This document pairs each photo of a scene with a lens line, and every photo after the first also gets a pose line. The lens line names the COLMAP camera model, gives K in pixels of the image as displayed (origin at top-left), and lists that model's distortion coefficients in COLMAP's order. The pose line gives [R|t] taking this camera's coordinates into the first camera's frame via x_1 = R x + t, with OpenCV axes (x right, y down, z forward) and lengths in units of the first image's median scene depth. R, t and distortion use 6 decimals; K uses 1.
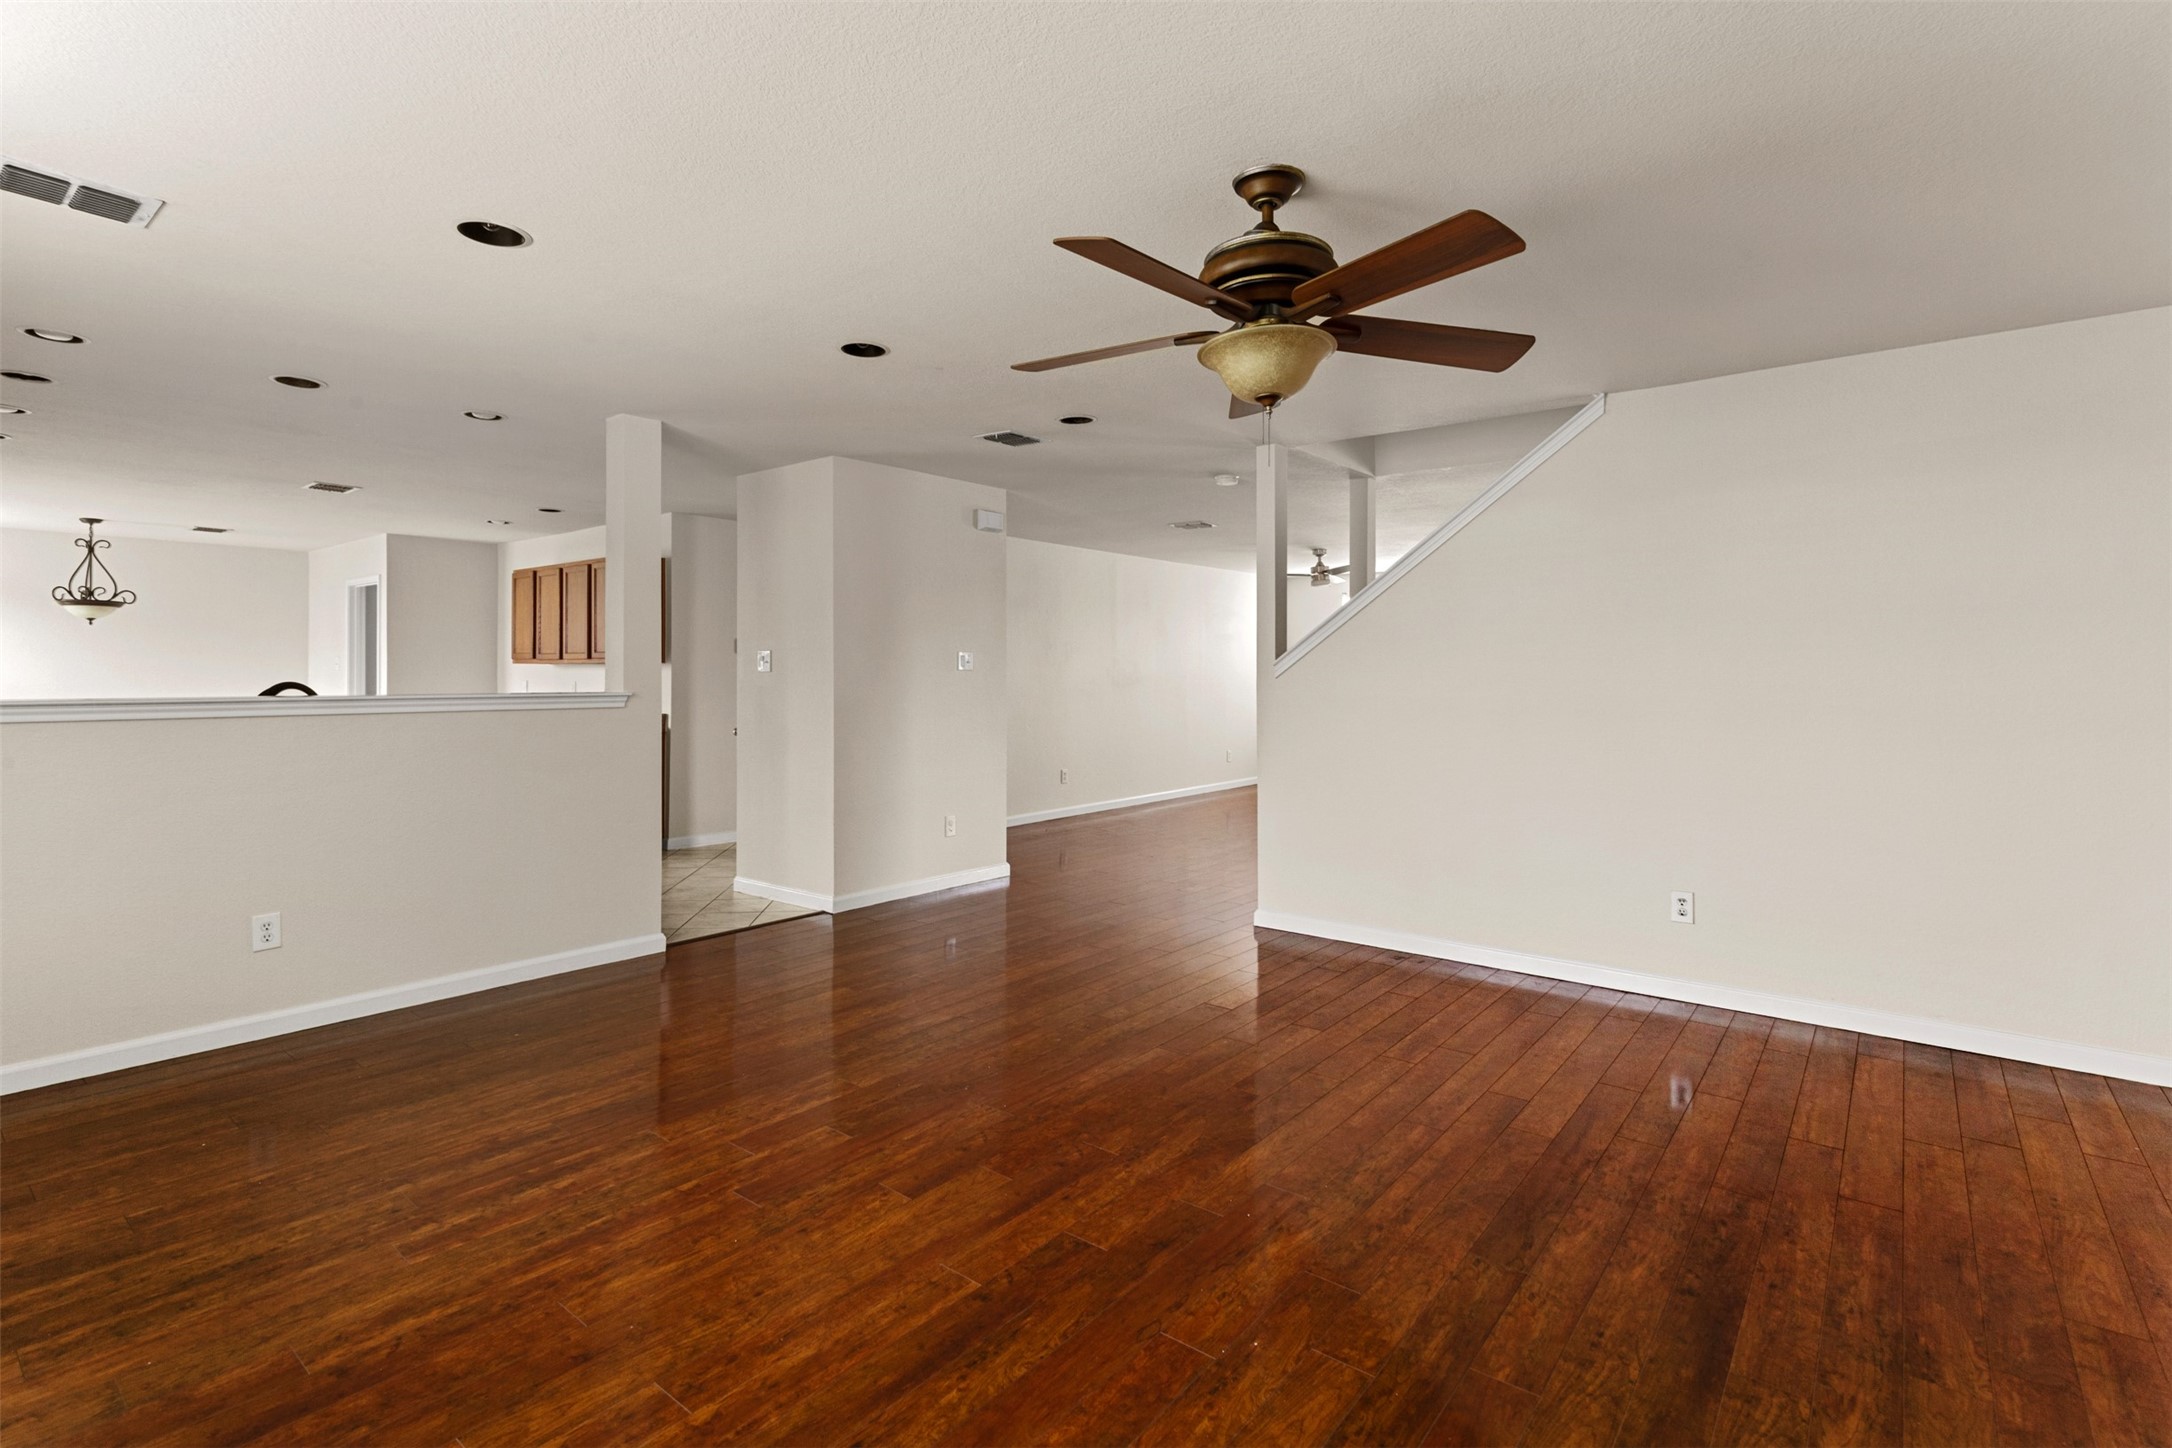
lens RADIAL K [[1001.3, 0, 1085.9], [0, 1001.3, 688.7], [0, 0, 1]] dist [-0.001642, -0.000714]
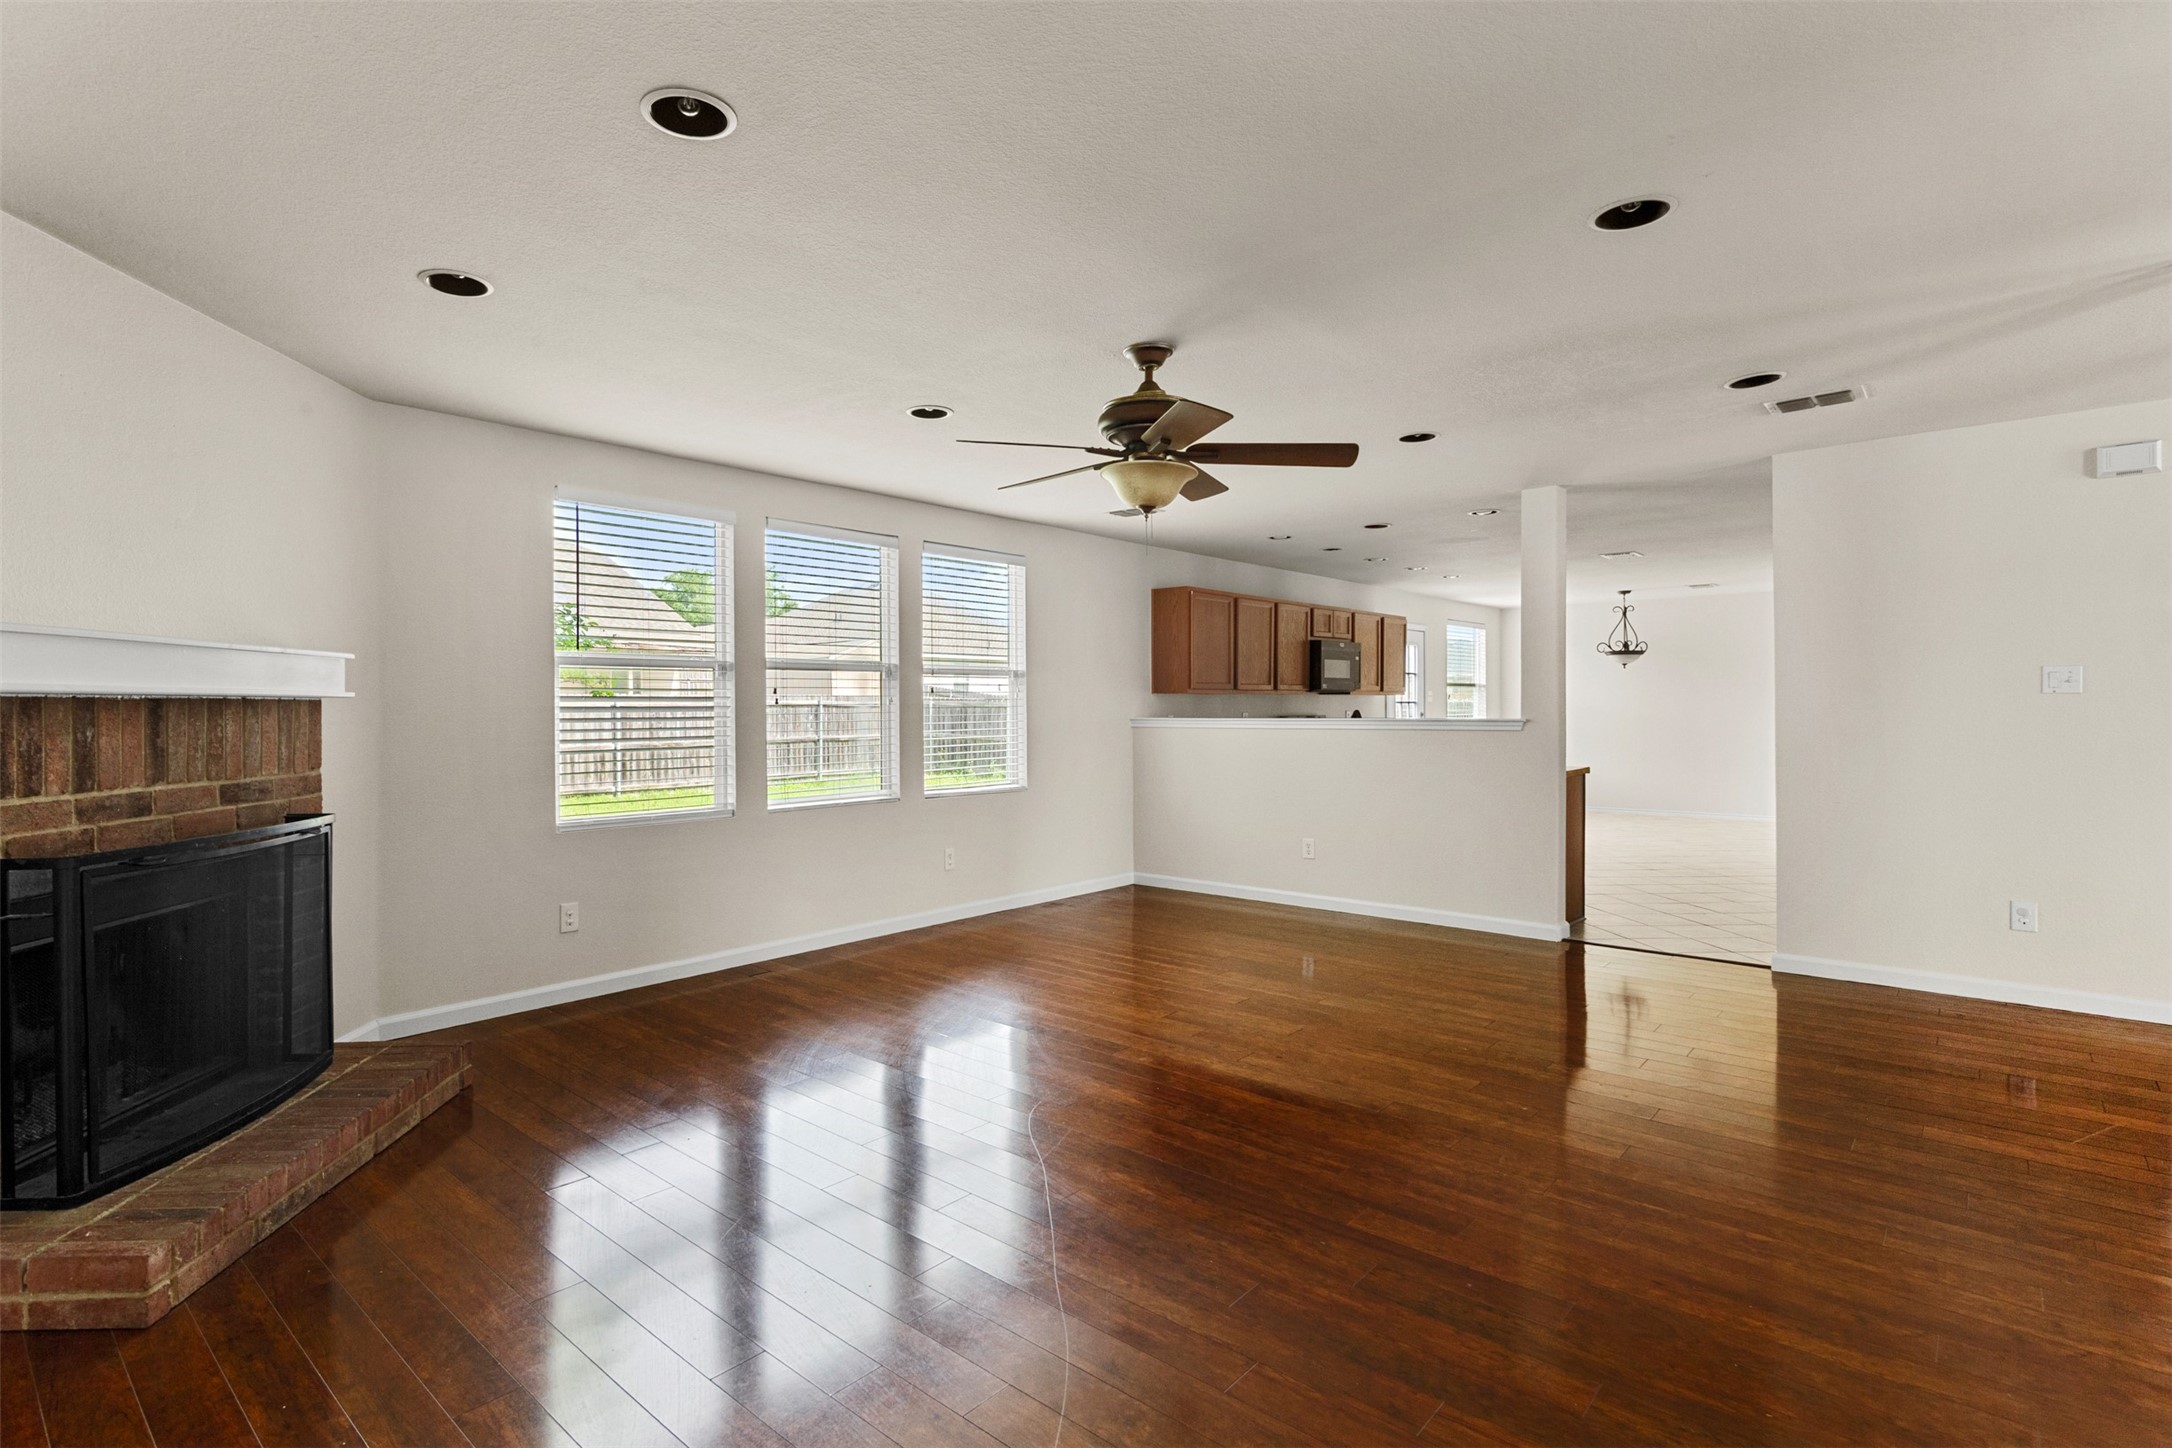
lens RADIAL K [[1070.9, 0, 1030.3], [0, 1070.9, 716.0], [0, 0, 1]] dist [-0.002216, -0.000524]
pose [[-0.055399, 0.005321, -0.998450, 0.506614], [-0.010655, 0.999926, 0.005920, 0.000197], [0.998407, 0.010966, -0.055338, 0.274808]]
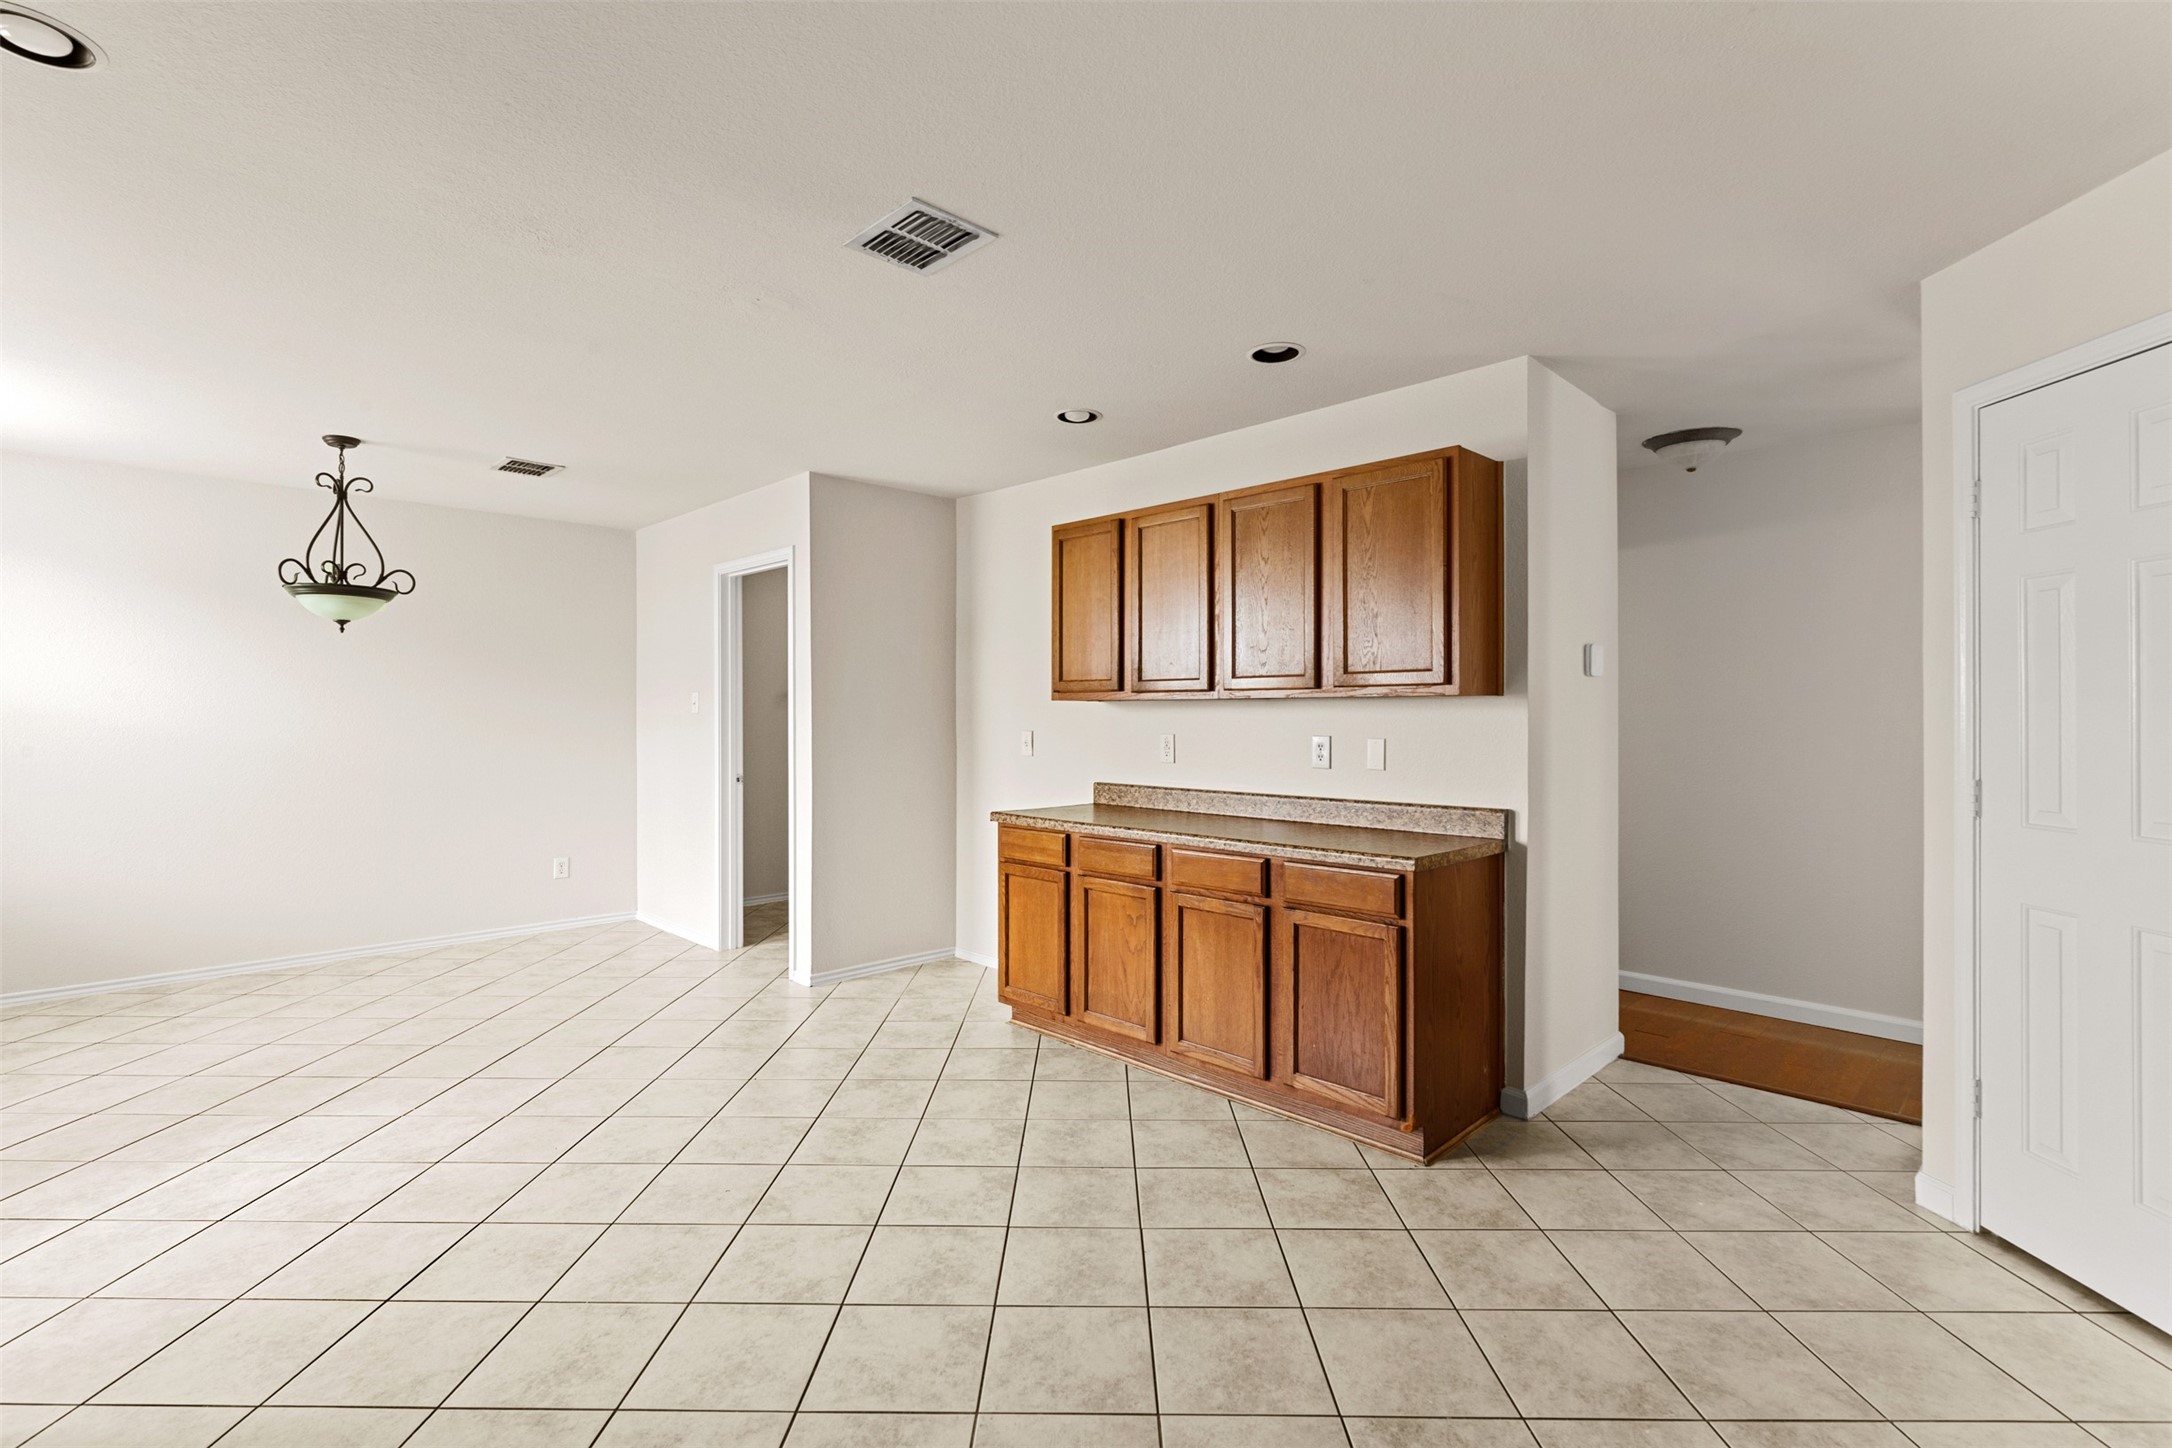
lens RADIAL K [[1041.2, 0, 1086.0], [0, 1041.2, 724.0], [0, 0, 1]] dist [-0.000621, 0.035827]
pose [[0.990518, -0.001440, -0.137377, -0.511918], [0.000367, 0.999969, -0.007838, -0.008326], [0.137384, 0.007713, 0.990488, 0.484573]]
